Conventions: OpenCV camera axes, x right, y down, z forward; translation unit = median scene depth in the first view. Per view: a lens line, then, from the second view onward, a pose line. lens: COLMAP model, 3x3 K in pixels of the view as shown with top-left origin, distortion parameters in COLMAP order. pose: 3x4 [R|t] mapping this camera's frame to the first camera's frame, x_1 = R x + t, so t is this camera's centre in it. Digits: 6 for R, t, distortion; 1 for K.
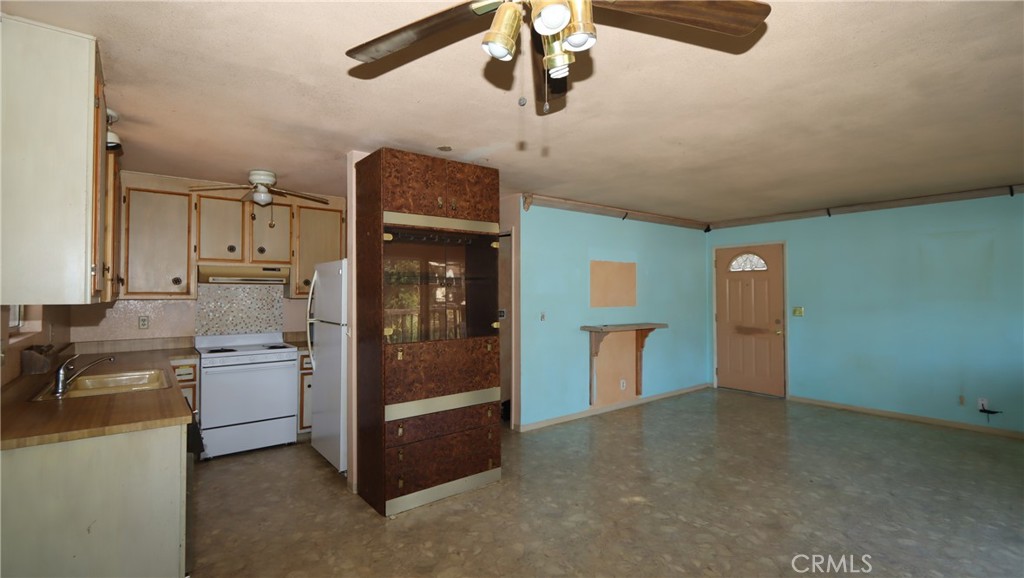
lens RADIAL K [[467.5, 0, 510.3], [0, 467.5, 286.4], [0, 0, 1]] dist [0.003720, -0.000454]
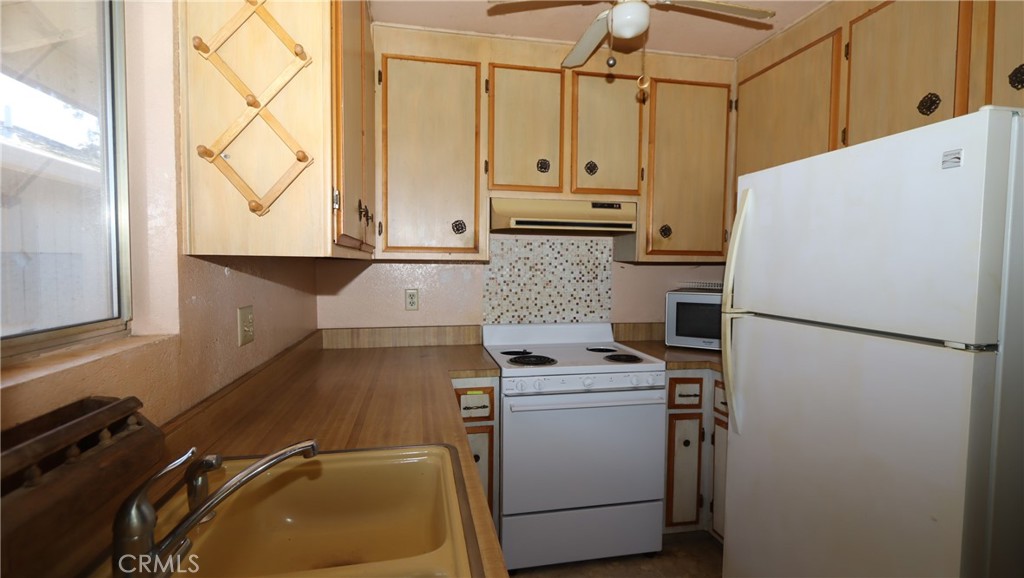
lens RADIAL K [[467.5, 0, 510.3], [0, 467.5, 286.4], [0, 0, 1]] dist [0.003720, -0.000454]
pose [[0.891772, 0.028013, -0.451617, -0.381368], [-0.000026, 0.998085, 0.061859, 0.021937], [0.452485, -0.055153, 0.890065, 0.500104]]
